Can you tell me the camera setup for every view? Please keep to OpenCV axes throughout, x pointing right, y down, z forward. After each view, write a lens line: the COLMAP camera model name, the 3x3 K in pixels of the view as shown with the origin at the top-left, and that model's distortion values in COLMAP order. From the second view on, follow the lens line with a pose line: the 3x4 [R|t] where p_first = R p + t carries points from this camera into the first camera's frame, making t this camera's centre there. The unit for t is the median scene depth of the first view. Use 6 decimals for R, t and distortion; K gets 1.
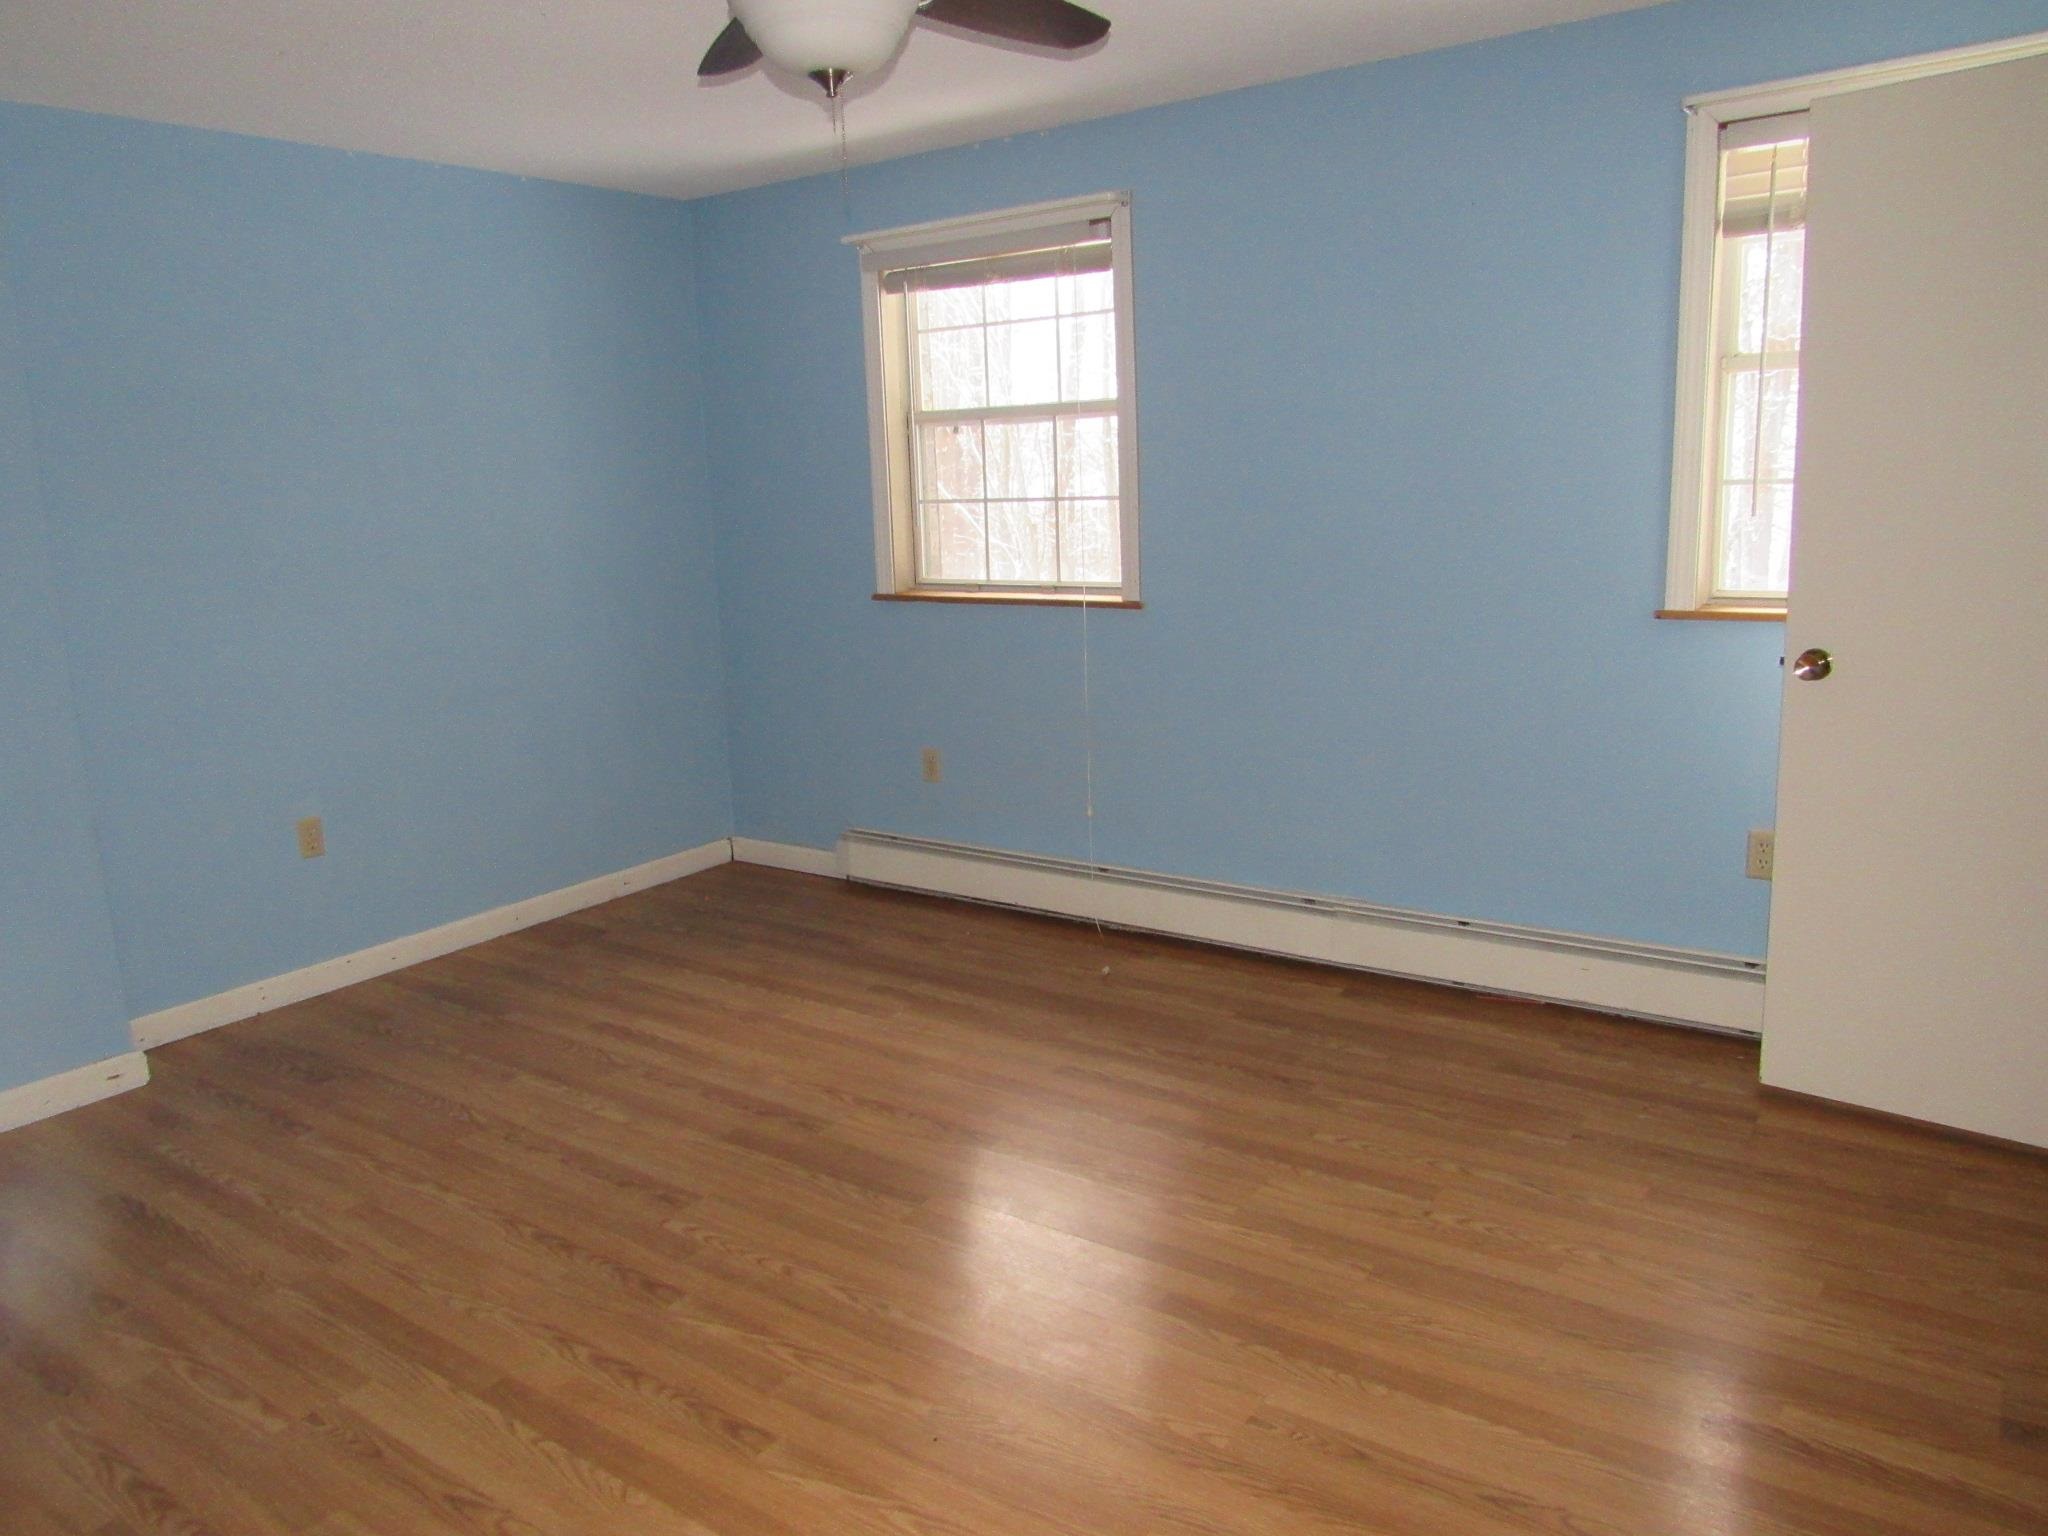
lens RADIAL K [[1460.7, 0, 1034.0], [0, 1460.7, 778.2], [0, 0, 1]] dist [-0.027042, -0.002091]
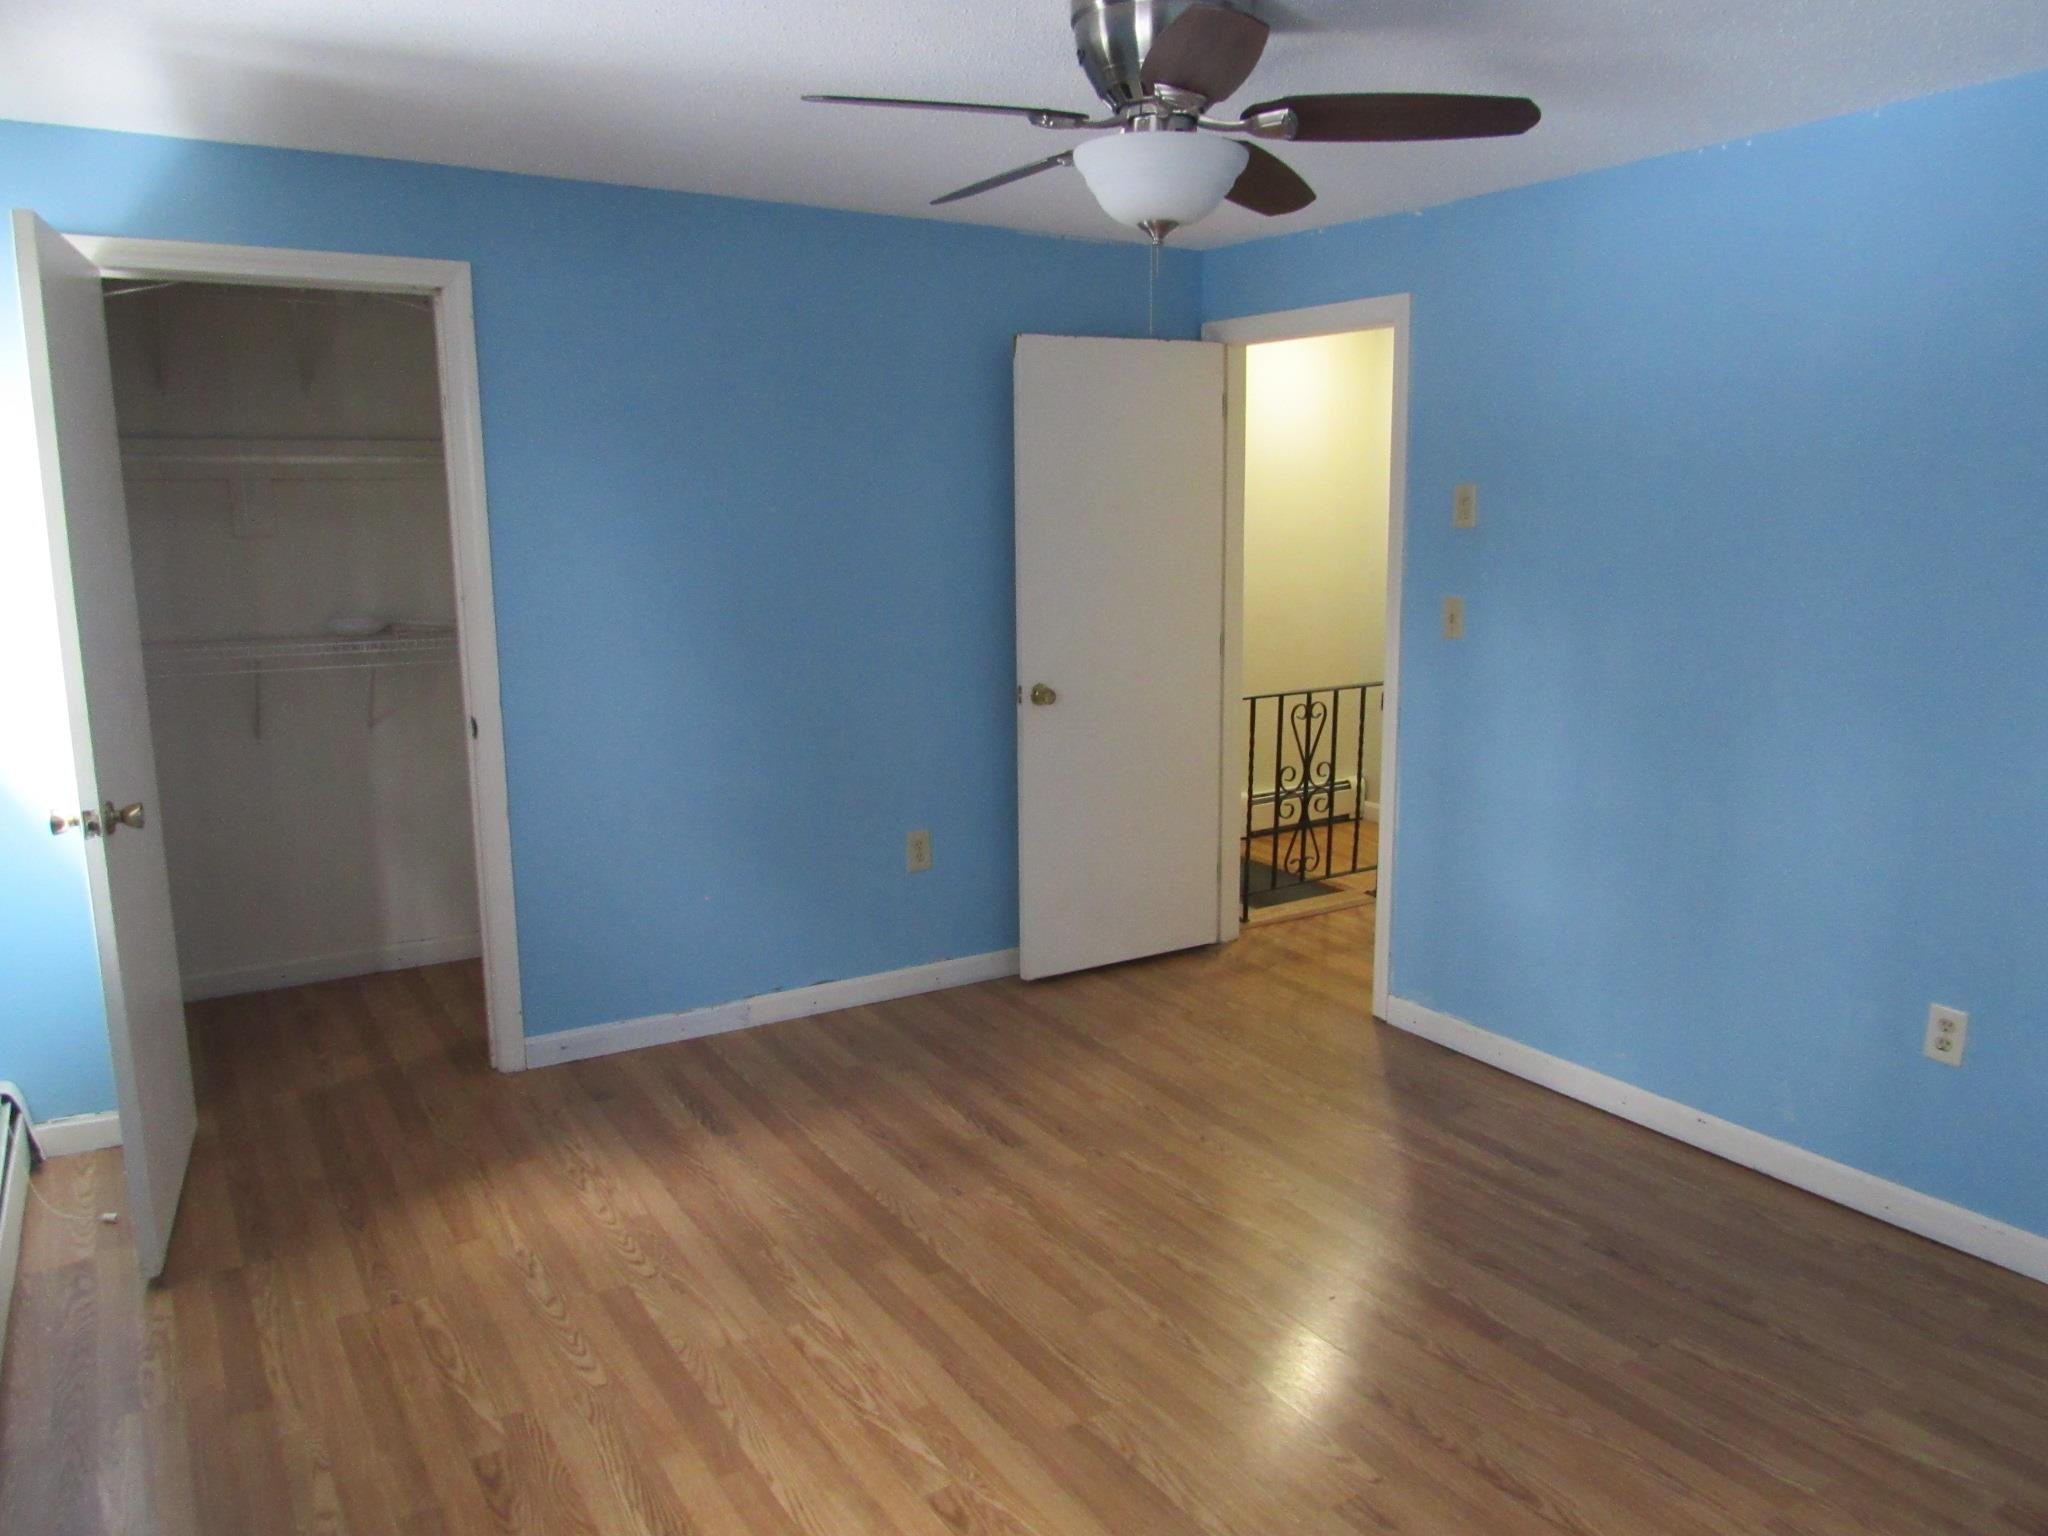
lens RADIAL K [[1460.7, 0, 1024.7], [0, 1460.7, 768.6], [0, 0, 1]] dist [-0.027042, -0.002091]
pose [[-0.920582, -0.034084, 0.389059, -0.381665], [0.111155, 0.932119, 0.344672, -0.382320], [-0.374397, 0.360545, -0.854304, 1.655639]]
